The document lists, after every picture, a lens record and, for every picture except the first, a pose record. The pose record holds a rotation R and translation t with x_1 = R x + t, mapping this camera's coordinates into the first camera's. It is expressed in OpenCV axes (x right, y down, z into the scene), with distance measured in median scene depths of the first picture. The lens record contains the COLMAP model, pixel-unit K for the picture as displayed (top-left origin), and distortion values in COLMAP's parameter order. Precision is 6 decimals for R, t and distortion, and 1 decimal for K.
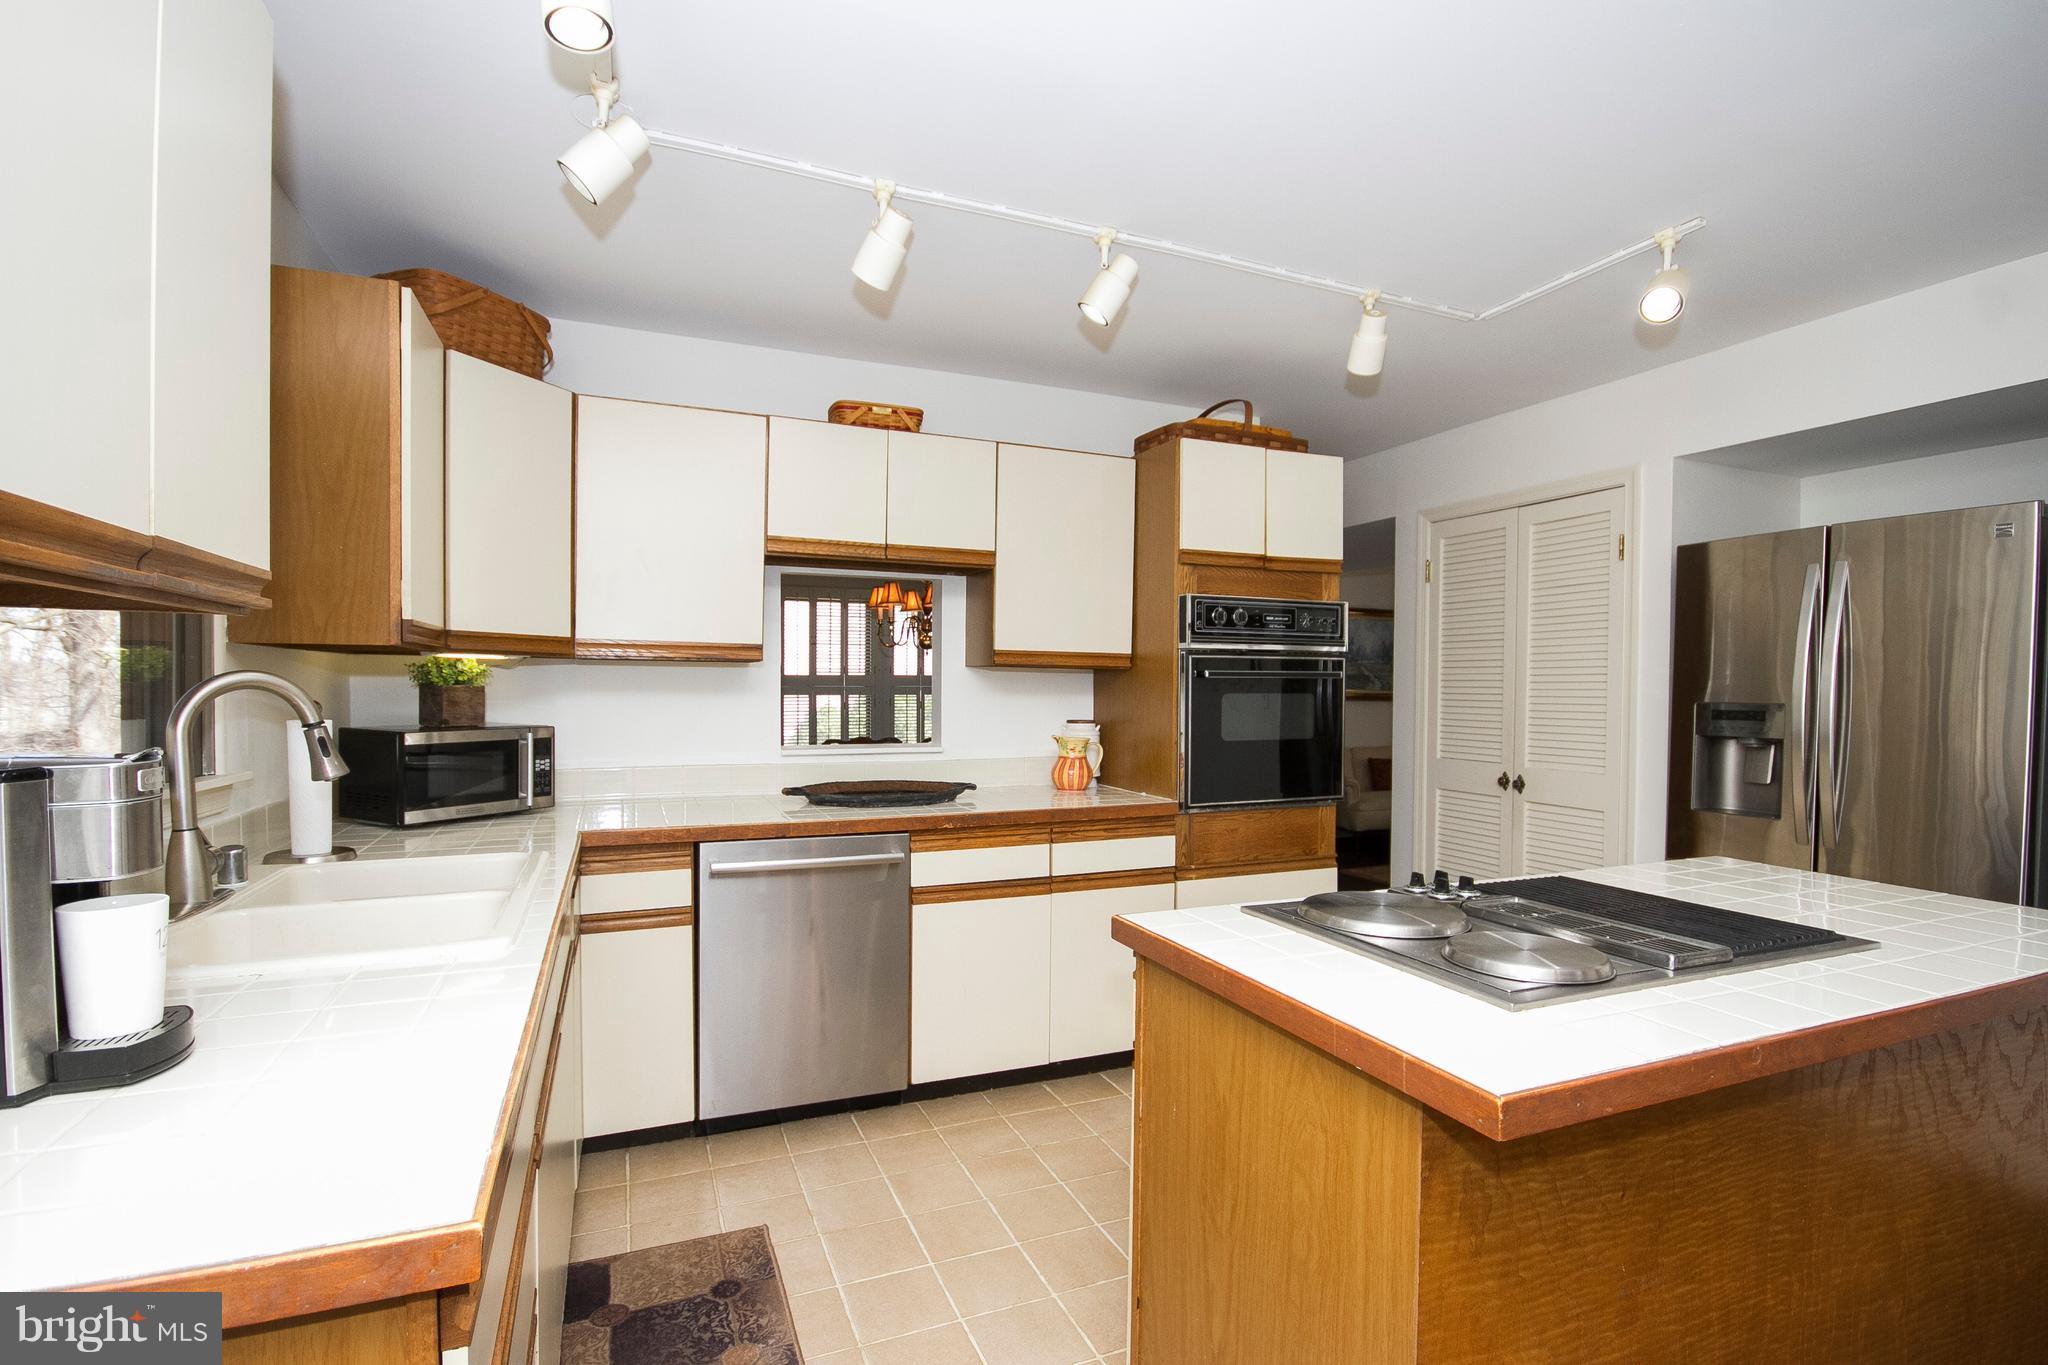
lens RADIAL K [[929.7, 0, 1024.0], [0, 929.7, 682.5], [0, 0, 1]] dist [0.000711, 0.000257]
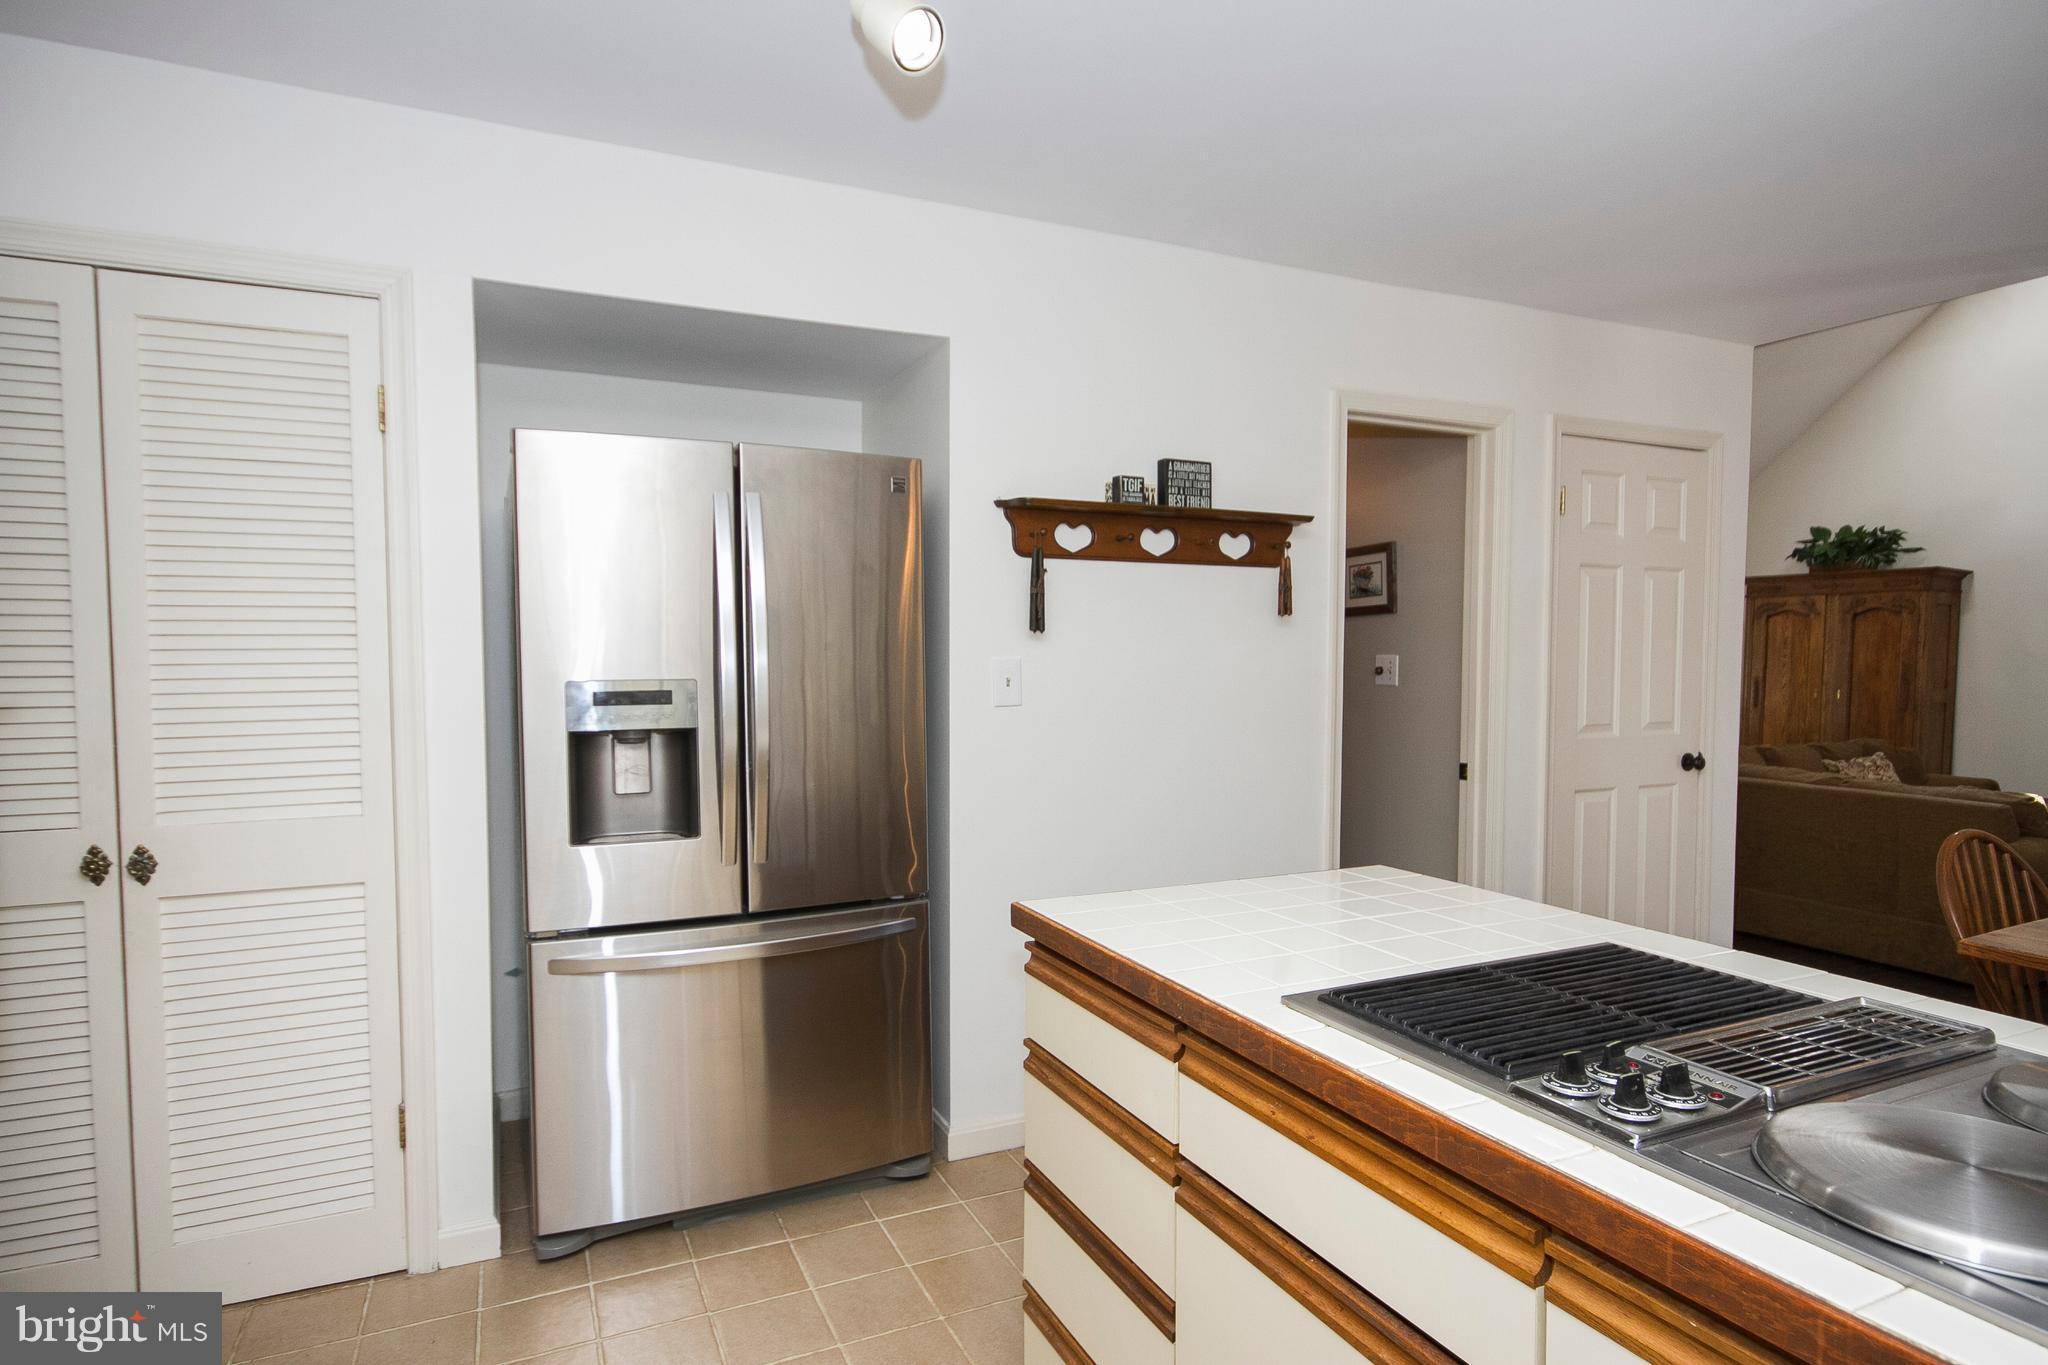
lens RADIAL K [[1097.8, 0, 989.5], [0, 1097.8, 697.9], [0, 0, 1]] dist [0.002848, 0.001347]
pose [[-0.027084, -0.049283, 0.998418, -0.032749], [0.001346, 0.998781, 0.049337, -0.002578], [-0.999632, 0.002680, -0.026985, 0.588118]]
